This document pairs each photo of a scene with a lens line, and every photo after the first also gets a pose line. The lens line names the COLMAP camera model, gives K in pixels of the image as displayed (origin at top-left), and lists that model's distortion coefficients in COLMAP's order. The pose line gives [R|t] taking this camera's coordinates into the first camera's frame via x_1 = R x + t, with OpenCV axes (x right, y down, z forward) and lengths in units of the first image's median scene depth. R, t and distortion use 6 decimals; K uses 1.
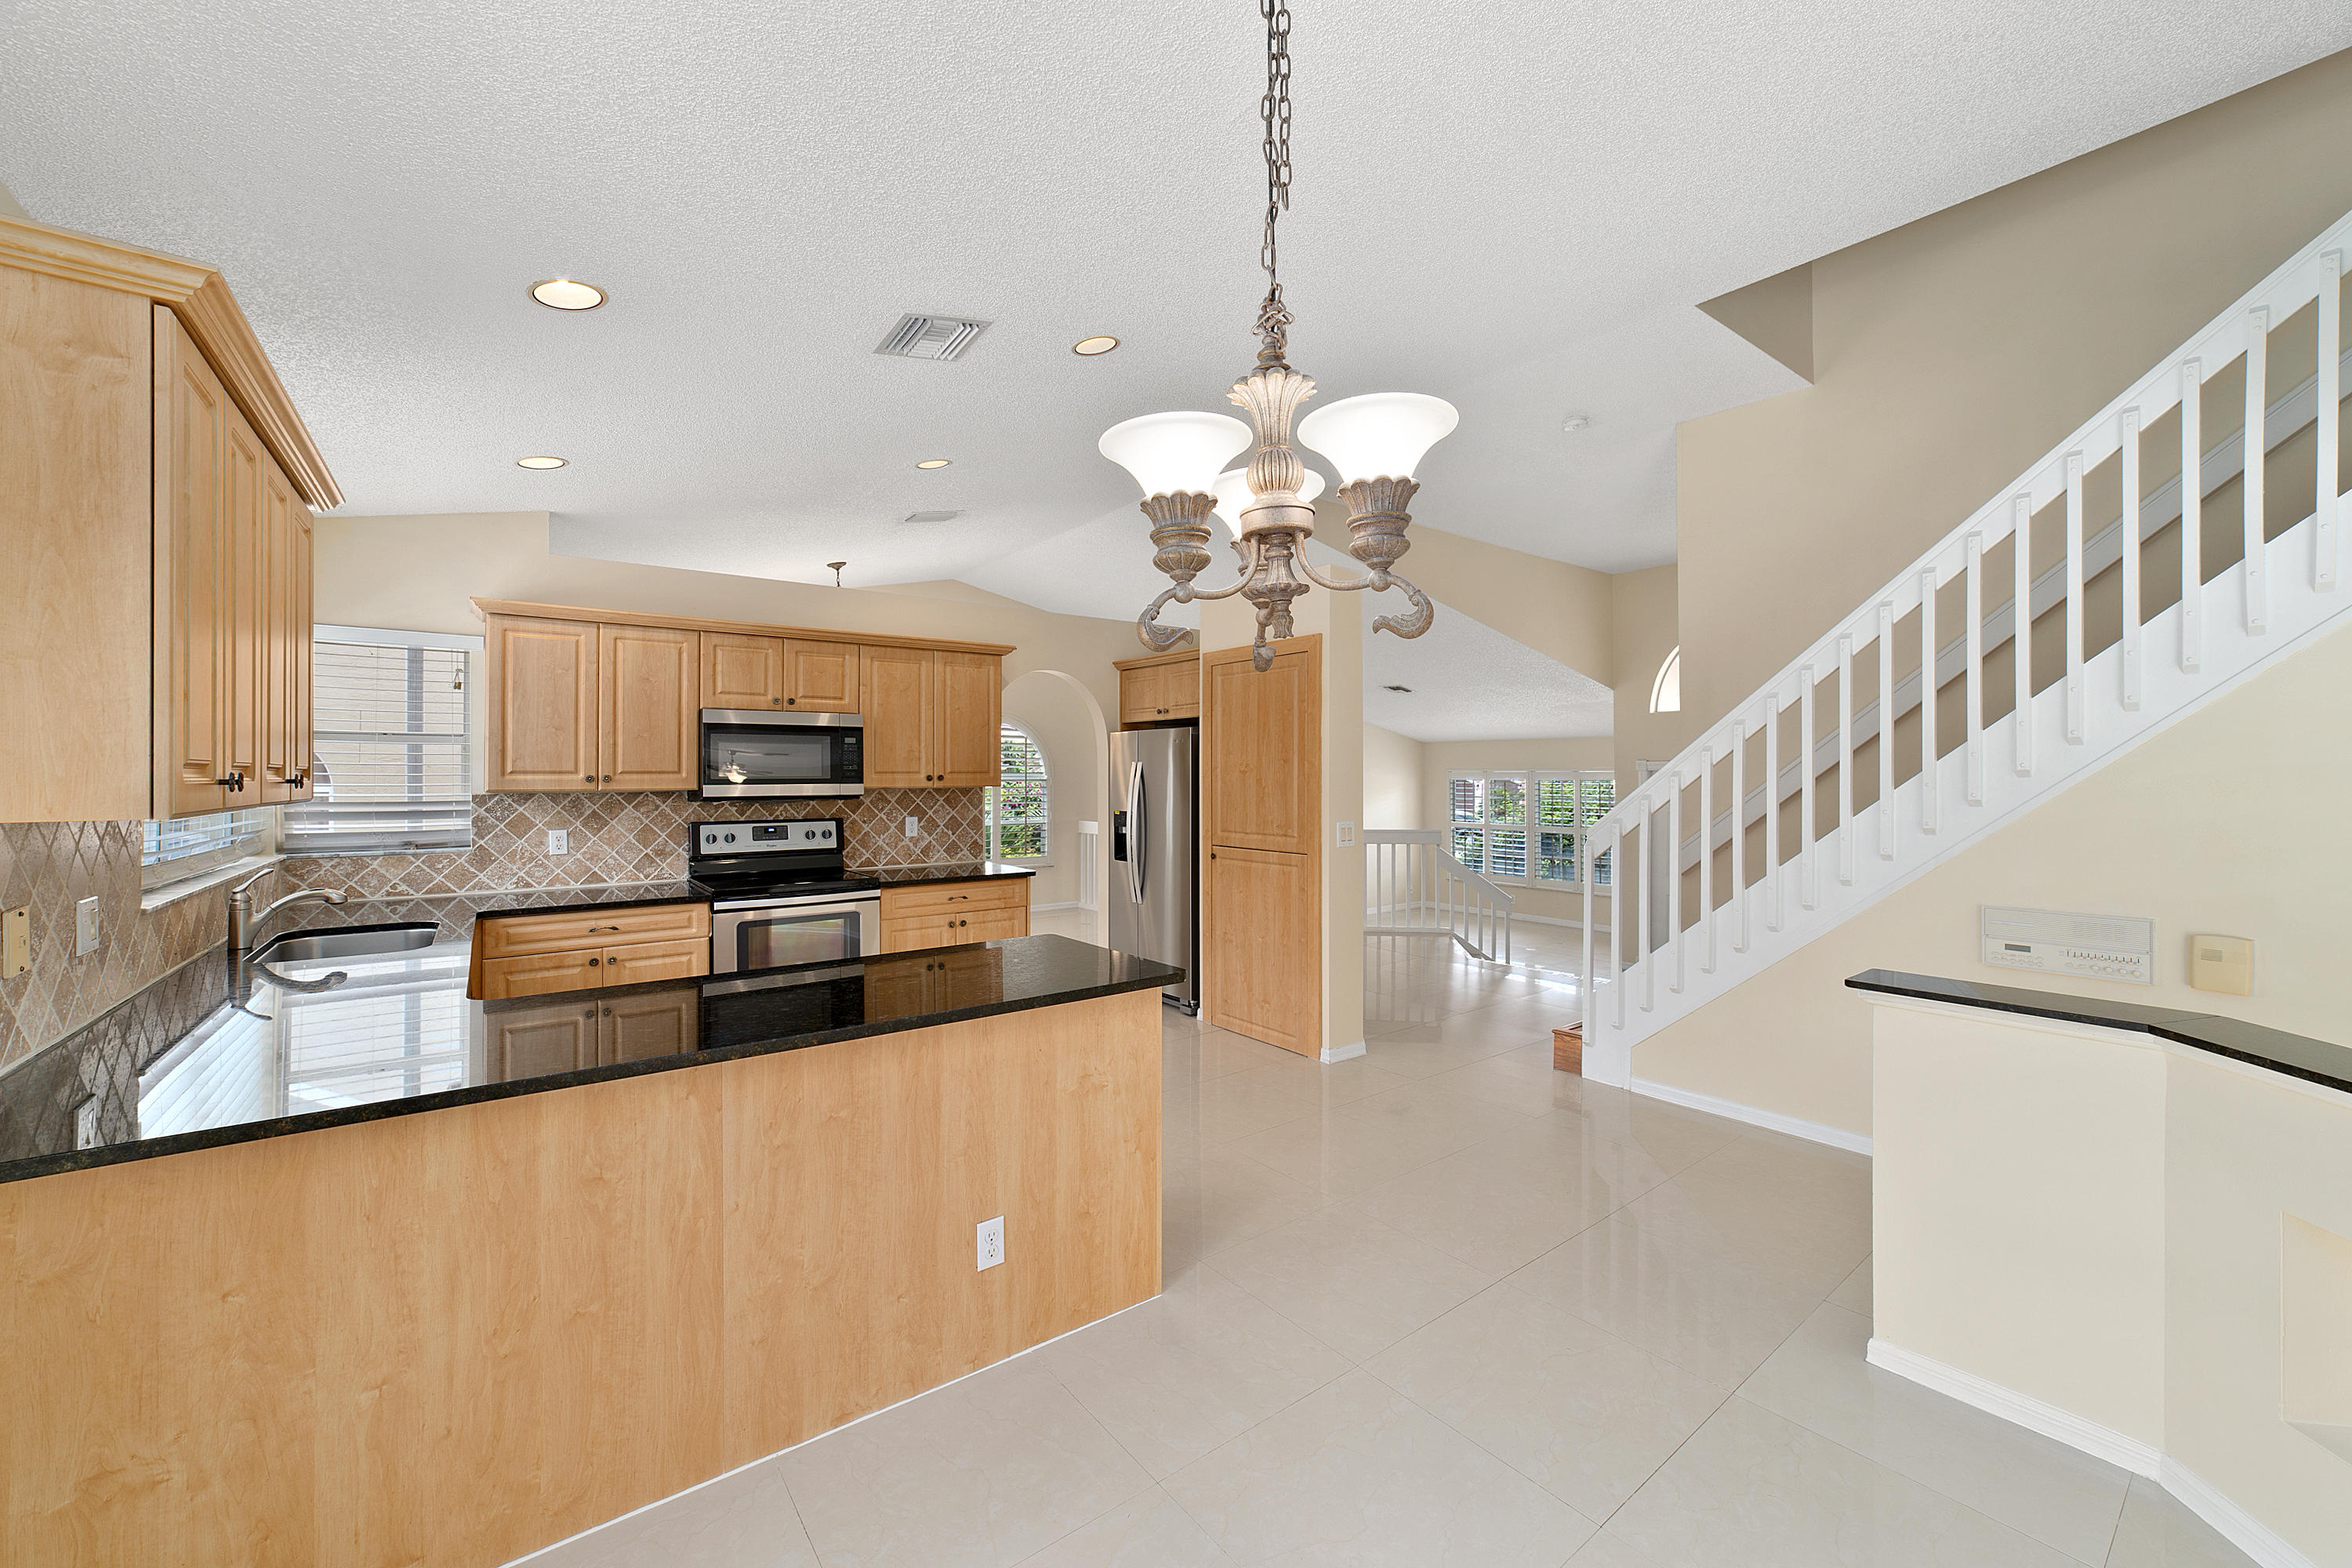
lens RADIAL K [[923.2, 0, 1158.5], [0, 923.2, 771.8], [0, 0, 1]] dist [-0.013796, 0.006181]
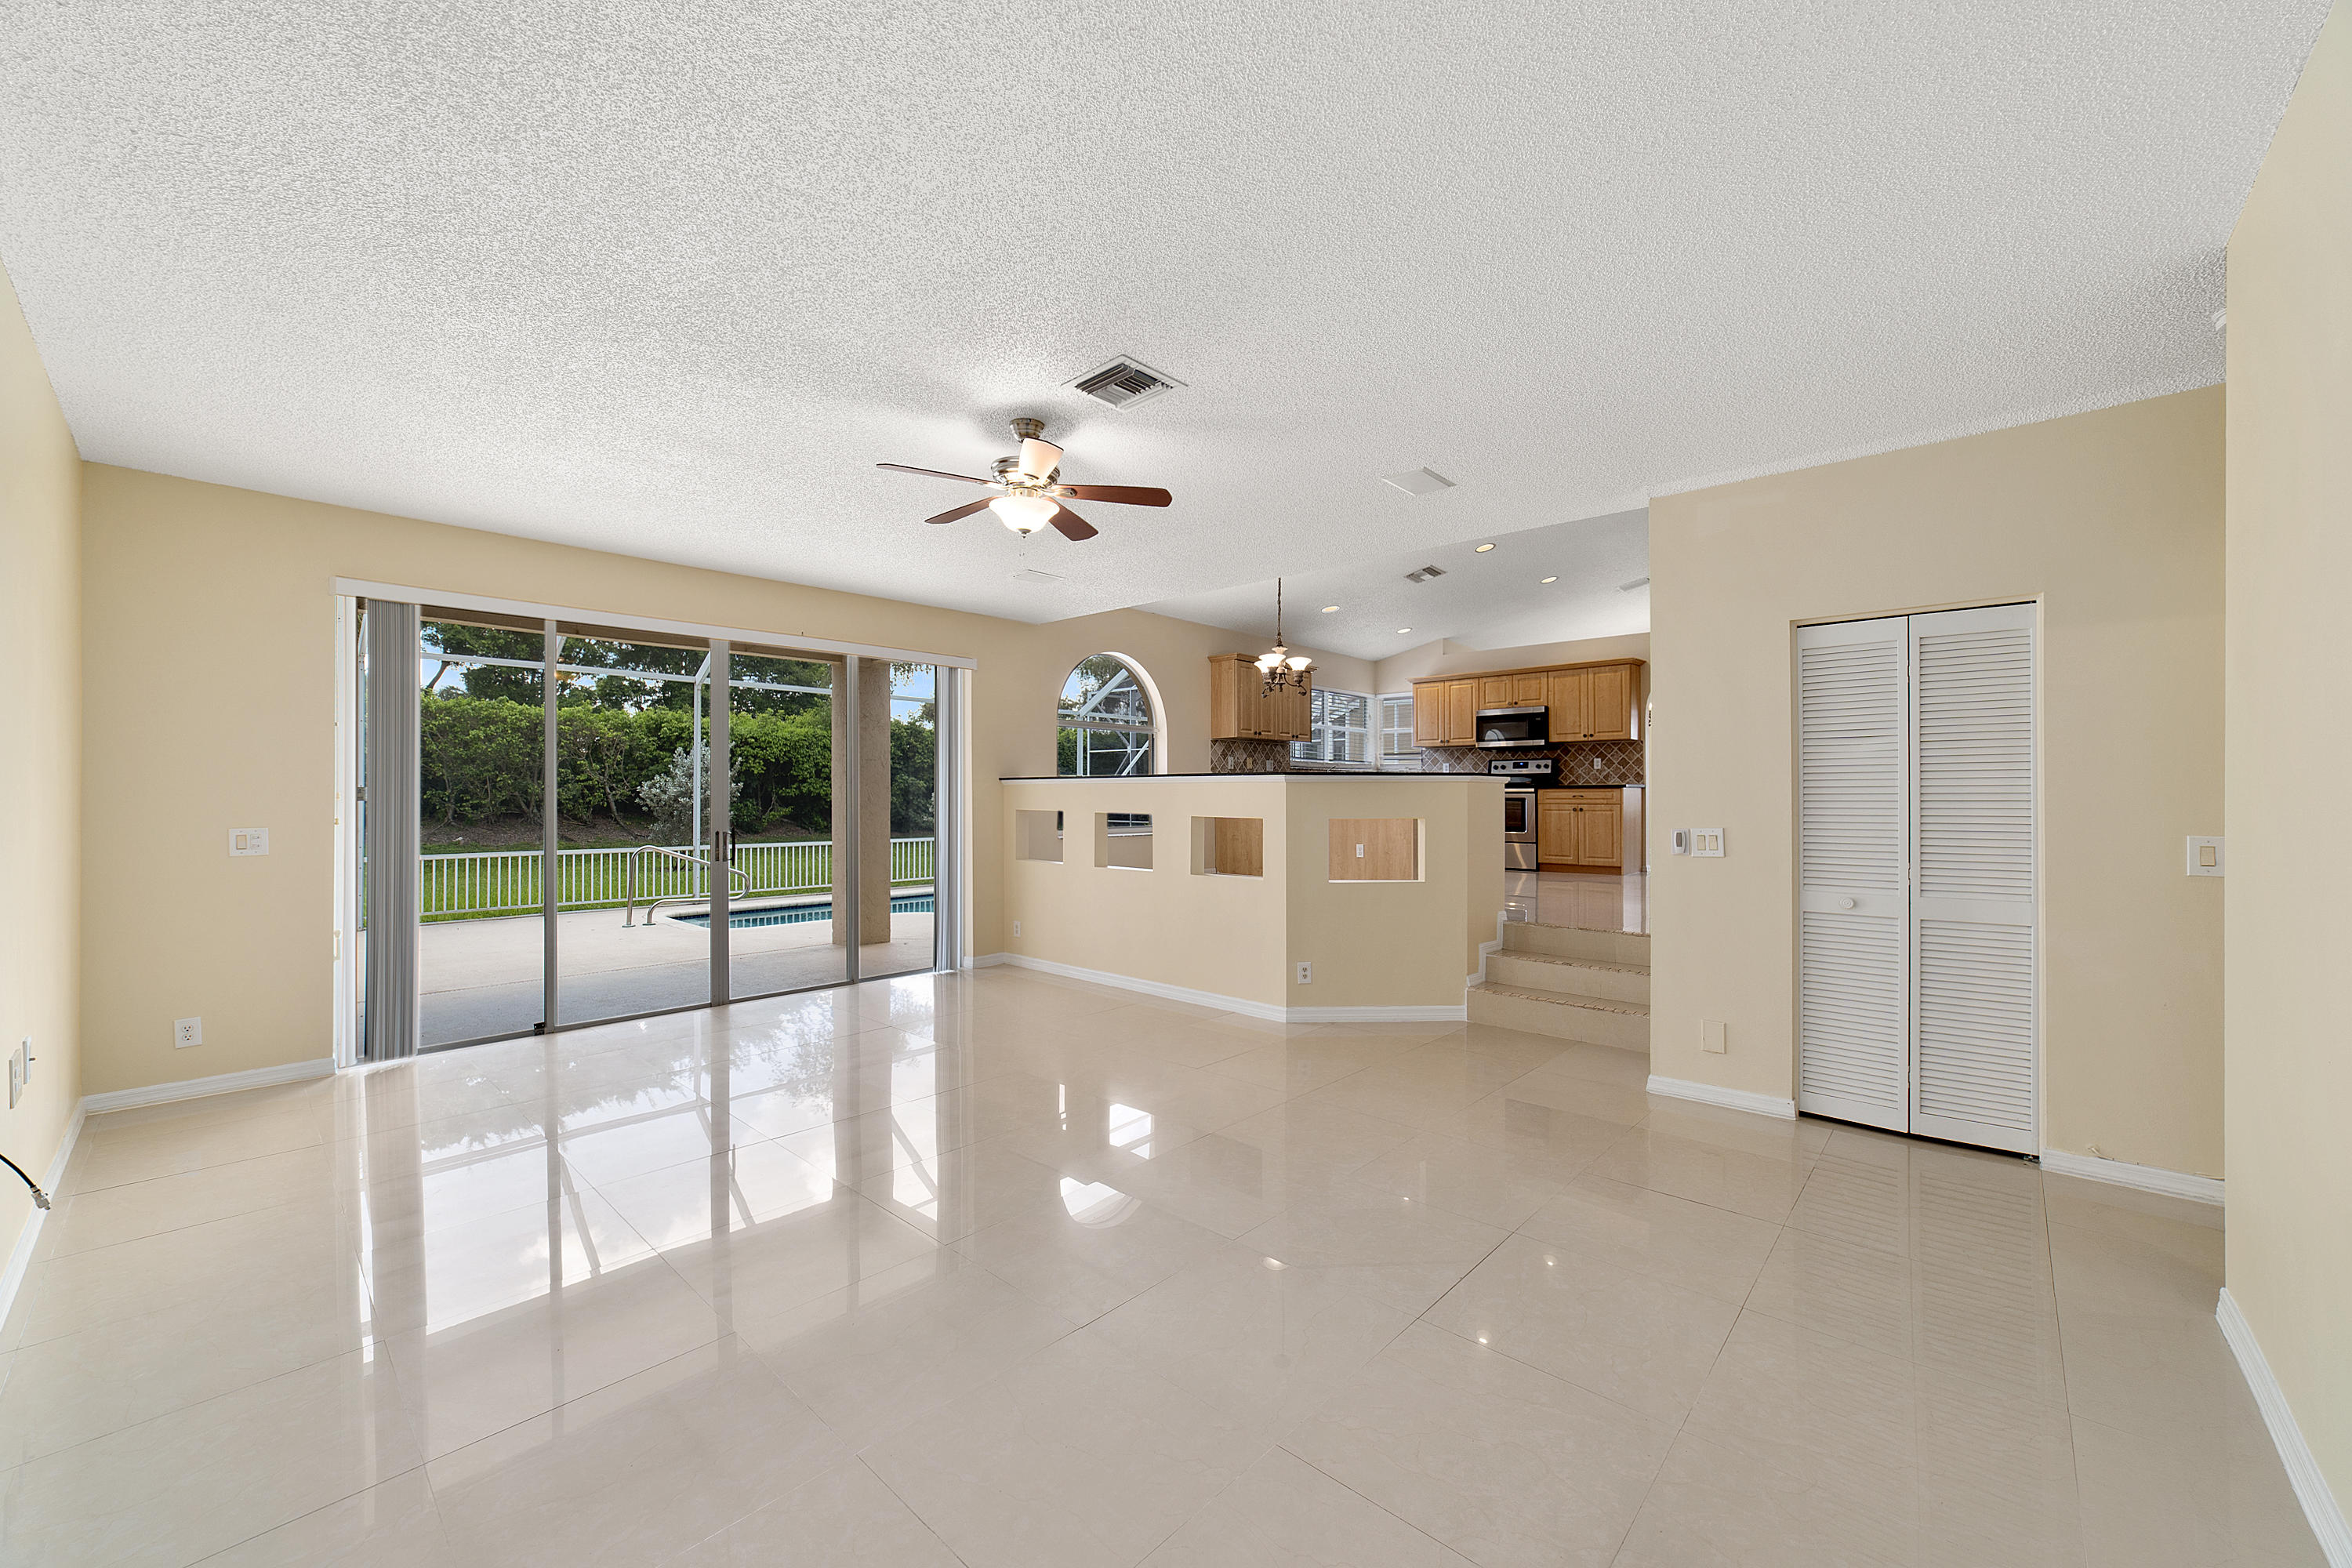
lens RADIAL K [[912.7, 0, 1173.6], [0, 912.7, 795.2], [0, 0, 1]] dist [-0.017509, 0.007979]
pose [[0.191846, 0.002181, -0.981423, 1.550125], [0.002672, 0.999993, 0.002745, 0.132456], [0.981421, -0.003149, 0.191839, -0.205344]]
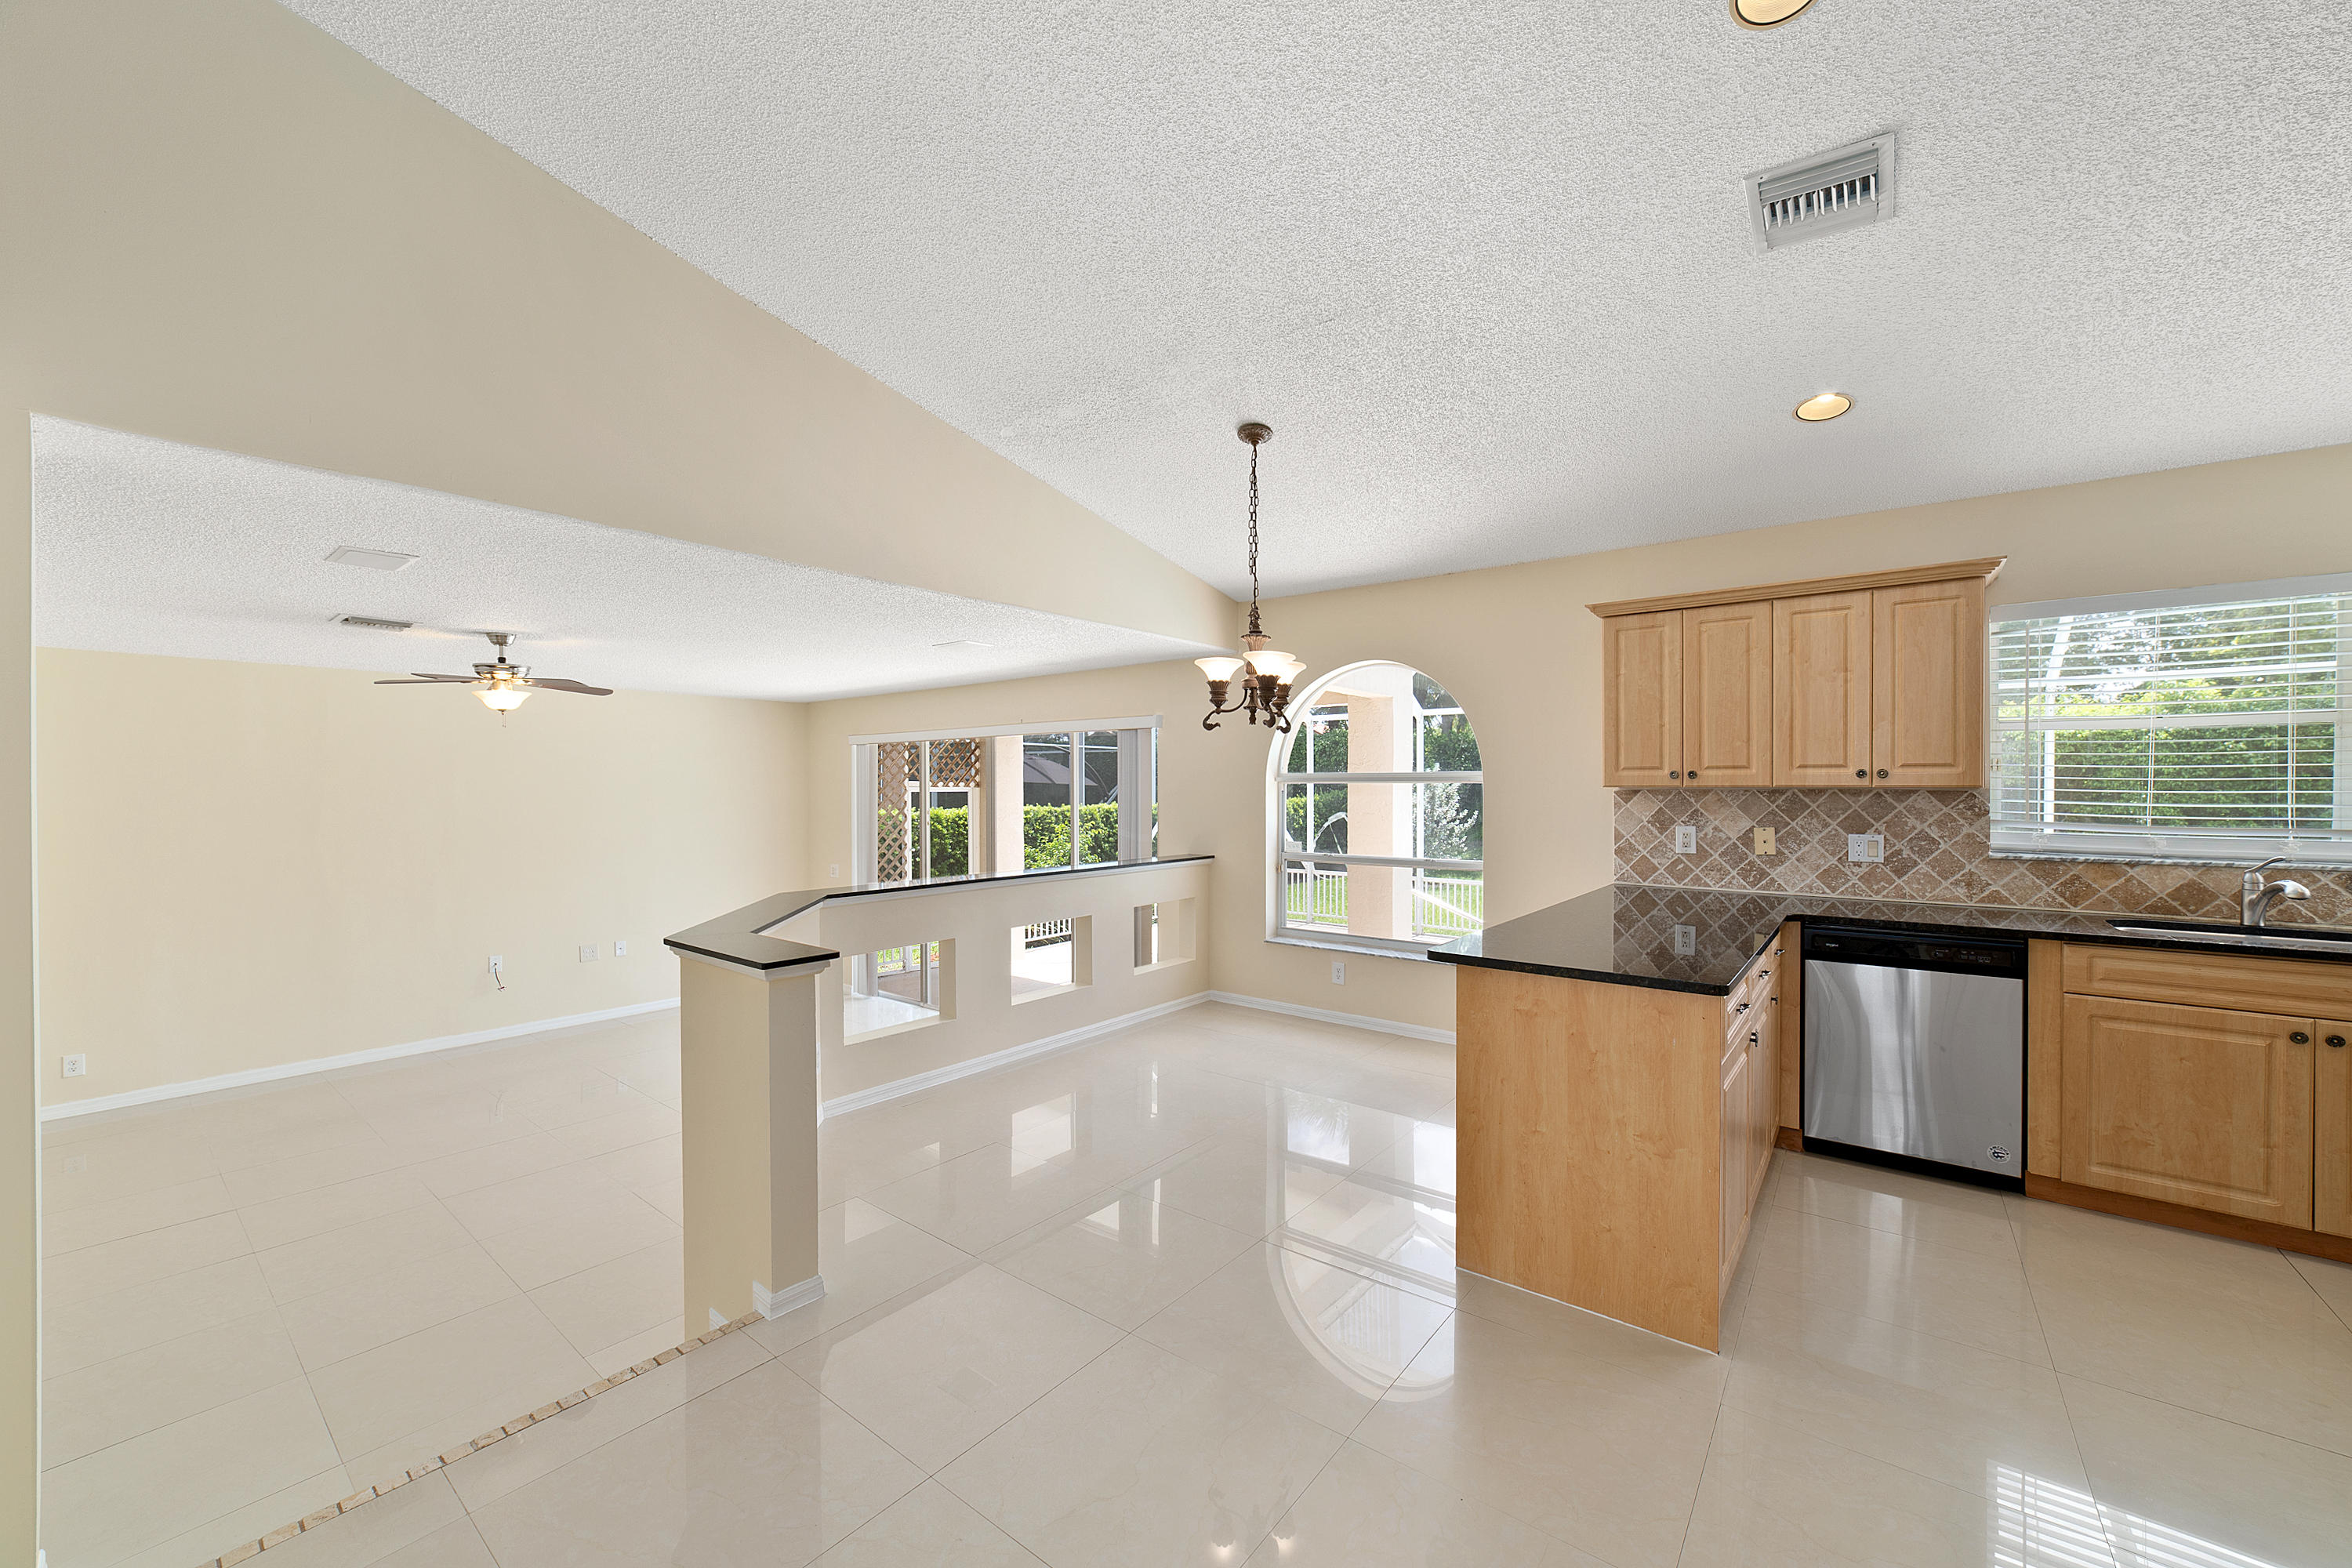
lens RADIAL K [[905.2, 0, 1170.7], [0, 905.2, 791.7], [0, 0, 1]] dist [-0.026377, 0.008797]
pose [[-0.966207, 0.004236, -0.257734, 0.311176], [0.003587, 0.999989, 0.002988, 0.015614], [0.257744, 0.001962, -0.966211, 1.027301]]
